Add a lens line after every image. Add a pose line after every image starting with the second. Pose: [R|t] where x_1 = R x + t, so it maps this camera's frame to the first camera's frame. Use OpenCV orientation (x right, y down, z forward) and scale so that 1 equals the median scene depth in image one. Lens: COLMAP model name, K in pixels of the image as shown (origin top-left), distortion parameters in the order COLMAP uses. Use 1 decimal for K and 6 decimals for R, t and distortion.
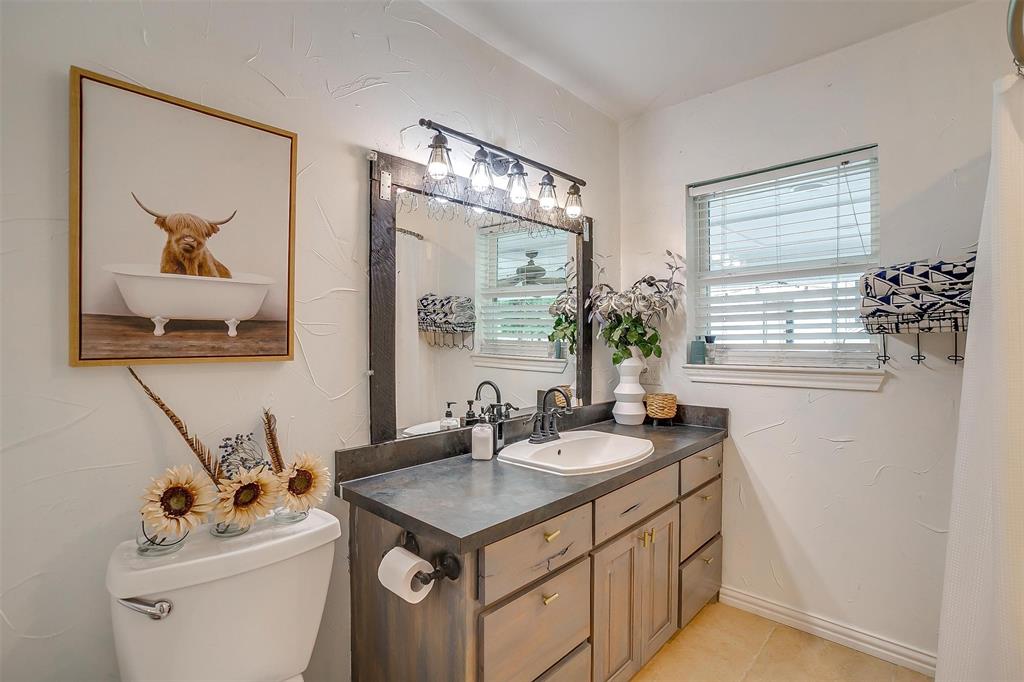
lens RADIAL K [[491.3, 0, 510.1], [0, 491.3, 345.3], [0, 0, 1]] dist [-0.057585, 0.029759]
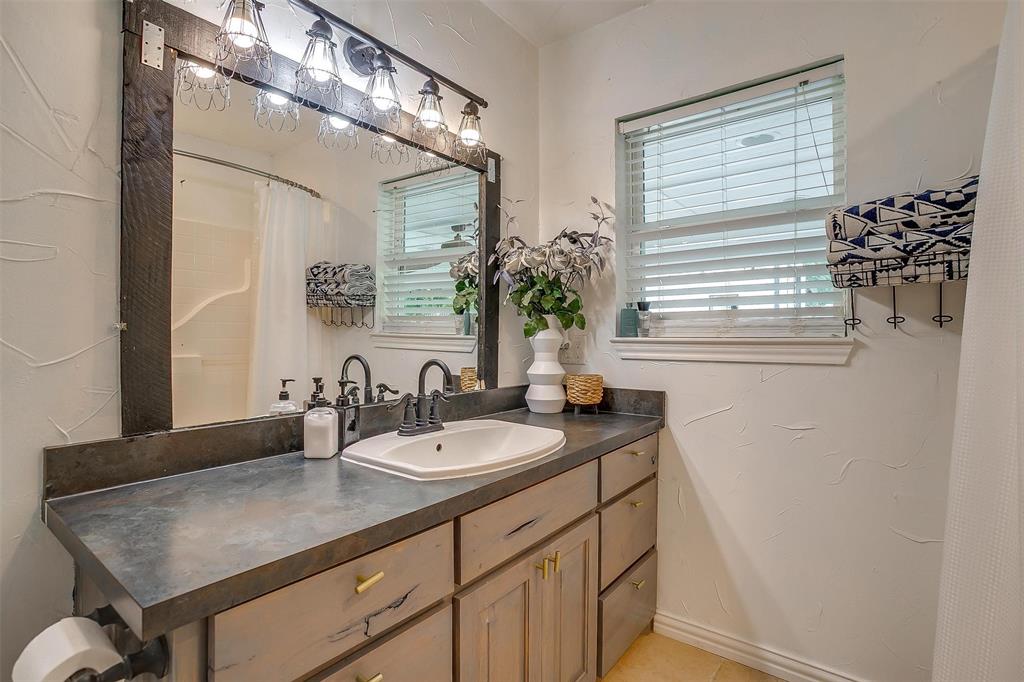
lens RADIAL K [[493.2, 0, 510.3], [0, 493.2, 340.0], [0, 0, 1]] dist [-0.062272, 0.033616]
pose [[0.995578, 0.004924, 0.093814, 0.131203], [-0.004182, 0.999958, -0.008113, 0.058990], [-0.093850, 0.007685, 0.995557, 0.240443]]
